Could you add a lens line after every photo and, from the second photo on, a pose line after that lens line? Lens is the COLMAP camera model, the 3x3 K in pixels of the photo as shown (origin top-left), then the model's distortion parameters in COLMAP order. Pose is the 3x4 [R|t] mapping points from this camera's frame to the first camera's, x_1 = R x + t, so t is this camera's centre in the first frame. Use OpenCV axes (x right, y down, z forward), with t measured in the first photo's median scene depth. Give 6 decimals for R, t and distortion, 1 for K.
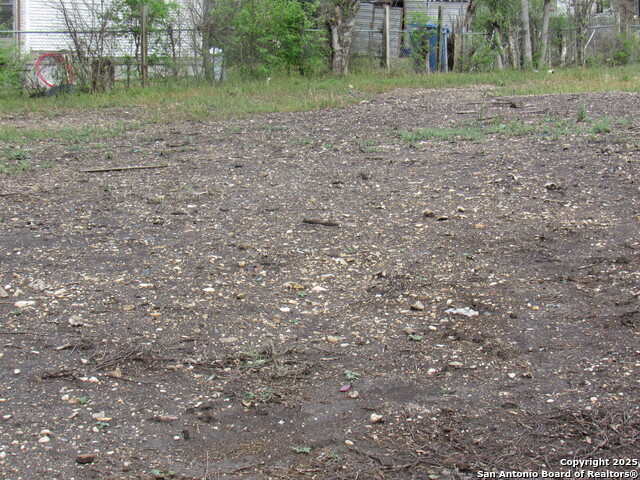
lens RADIAL K [[1345.7, 0, 335.3], [0, 1345.7, 239.9], [0, 0, 1]] dist [-0.145840, 0.530595]
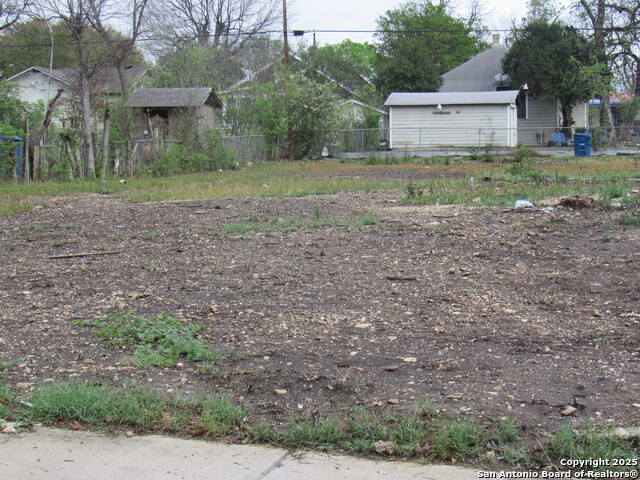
lens RADIAL K [[1345.7, 0, 335.3], [0, 1345.7, 239.9], [0, 0, 1]] dist [-0.145840, 0.530595]
pose [[0.906609, -0.013543, 0.421754, -0.527781], [0.049168, 0.996067, -0.073706, 0.037395], [-0.419097, 0.087560, 0.903710, -0.185354]]
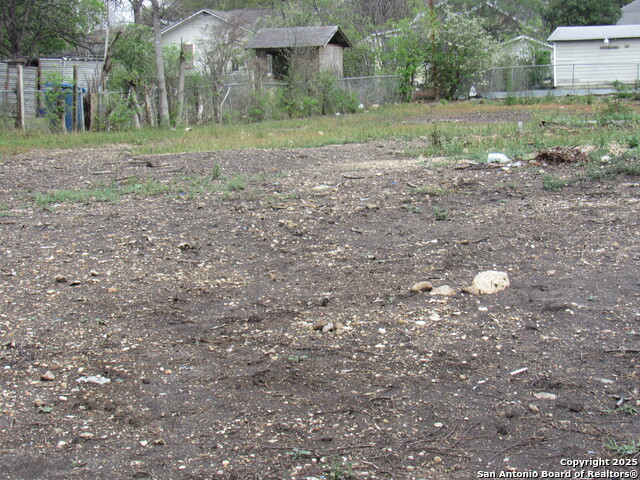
lens RADIAL K [[1345.7, 0, 335.3], [0, 1345.7, 239.9], [0, 0, 1]] dist [-0.145840, 0.530595]
pose [[0.964897, -0.032535, 0.260604, 0.007617], [0.043597, 0.998372, -0.036778, -0.002840], [-0.258983, 0.046848, 0.964745, 0.003215]]
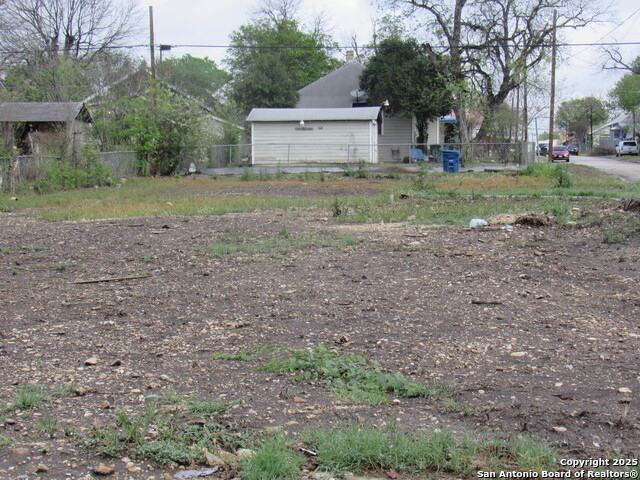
lens RADIAL K [[1345.7, 0, 335.3], [0, 1345.7, 239.9], [0, 0, 1]] dist [-0.145840, 0.530595]
pose [[0.845638, -0.012522, 0.533611, -0.692413], [0.063794, 0.994930, -0.077750, 0.016056], [-0.529932, 0.099789, 0.842149, -0.053936]]
